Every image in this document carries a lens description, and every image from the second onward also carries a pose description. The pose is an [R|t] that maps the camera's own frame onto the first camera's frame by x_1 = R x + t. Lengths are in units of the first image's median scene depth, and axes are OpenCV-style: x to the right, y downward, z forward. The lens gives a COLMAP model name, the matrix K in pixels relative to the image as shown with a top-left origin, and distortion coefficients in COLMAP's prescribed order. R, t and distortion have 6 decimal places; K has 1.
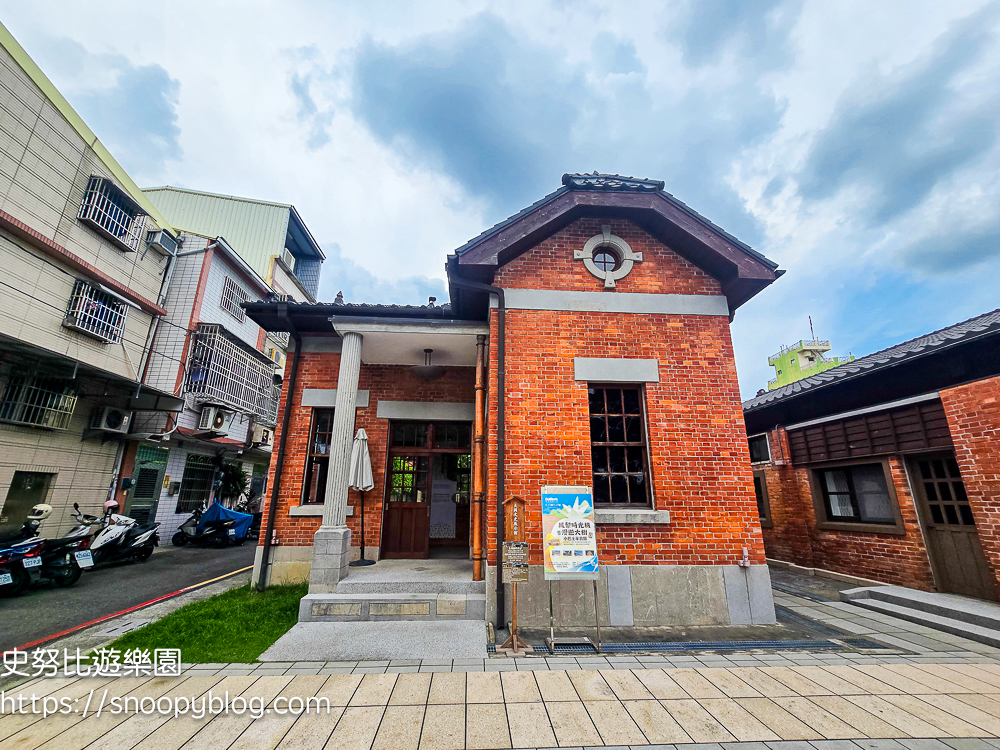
lens RADIAL K [[419.2, 0, 498.1], [0, 419.2, 368.9], [0, 0, 1]] dist [-0.002355, 0.000006]
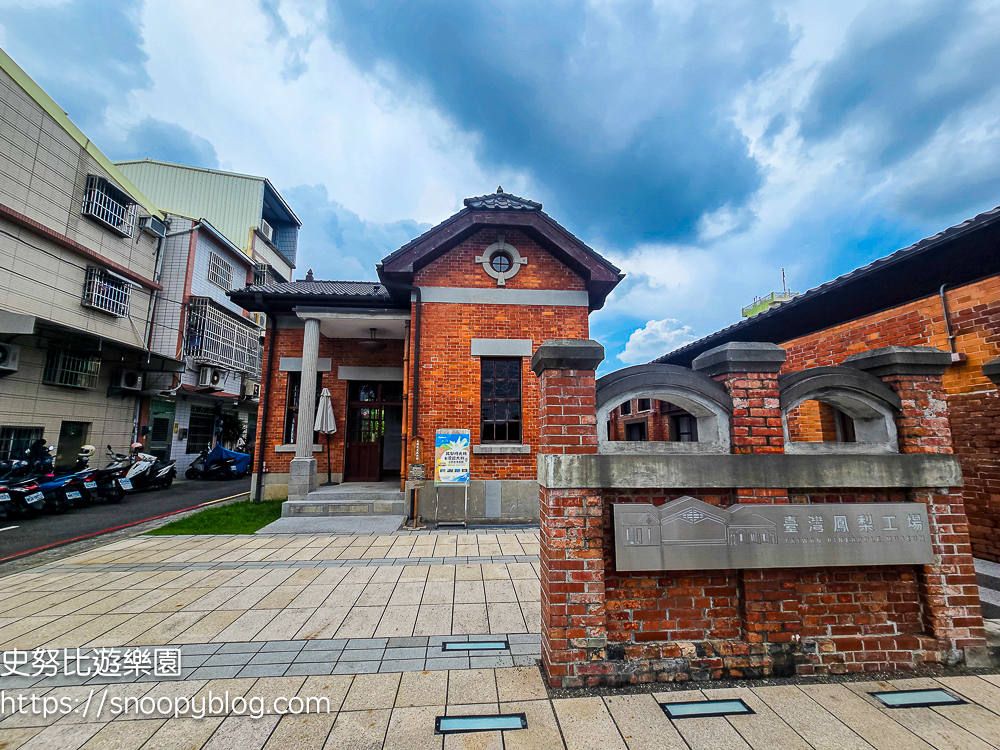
lens RADIAL K [[419.2, 0, 498.1], [0, 419.2, 368.9], [0, 0, 1]] dist [-0.002355, 0.000006]
pose [[0.999906, -0.004226, 0.013021, 0.171823], [0.002575, 0.992245, 0.124274, -0.068480], [-0.013445, -0.124228, 0.992163, -0.266137]]
